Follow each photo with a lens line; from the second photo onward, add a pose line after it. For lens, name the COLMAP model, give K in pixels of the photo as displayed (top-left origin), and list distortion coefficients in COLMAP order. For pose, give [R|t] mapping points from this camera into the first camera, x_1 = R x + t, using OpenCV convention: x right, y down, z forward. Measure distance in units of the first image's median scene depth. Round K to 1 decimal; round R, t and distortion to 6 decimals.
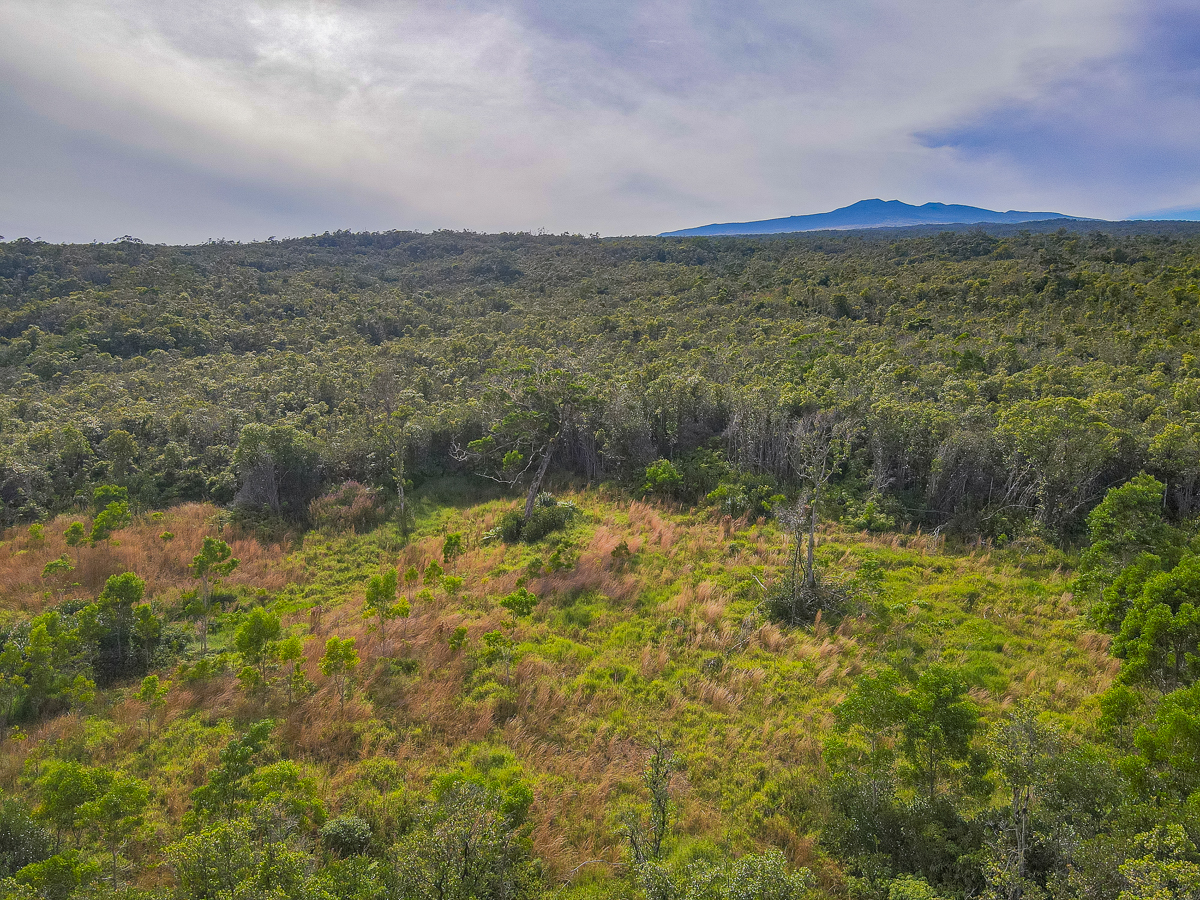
lens RADIAL K [[845.5, 0, 600.0], [0, 845.5, 450.0], [0, 0, 1]] dist [-0.025602, 0.045956]
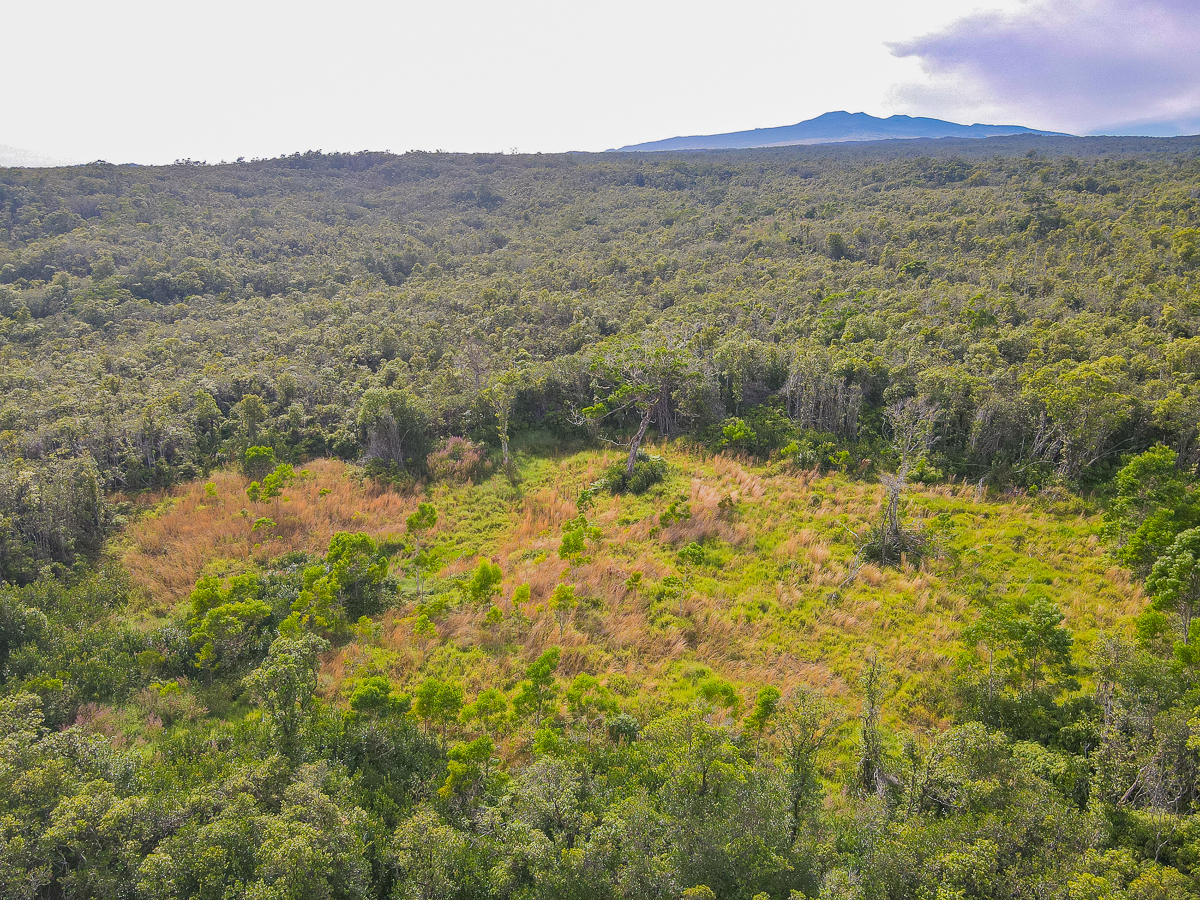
lens RADIAL K [[845.5, 0, 600.0], [0, 845.5, 450.0], [0, 0, 1]] dist [-0.025602, 0.045956]
pose [[0.999056, -0.009327, 0.042428, -0.157231], [0.005302, 0.995558, 0.094006, -0.053546], [-0.043117, -0.093692, 0.994667, -0.141558]]
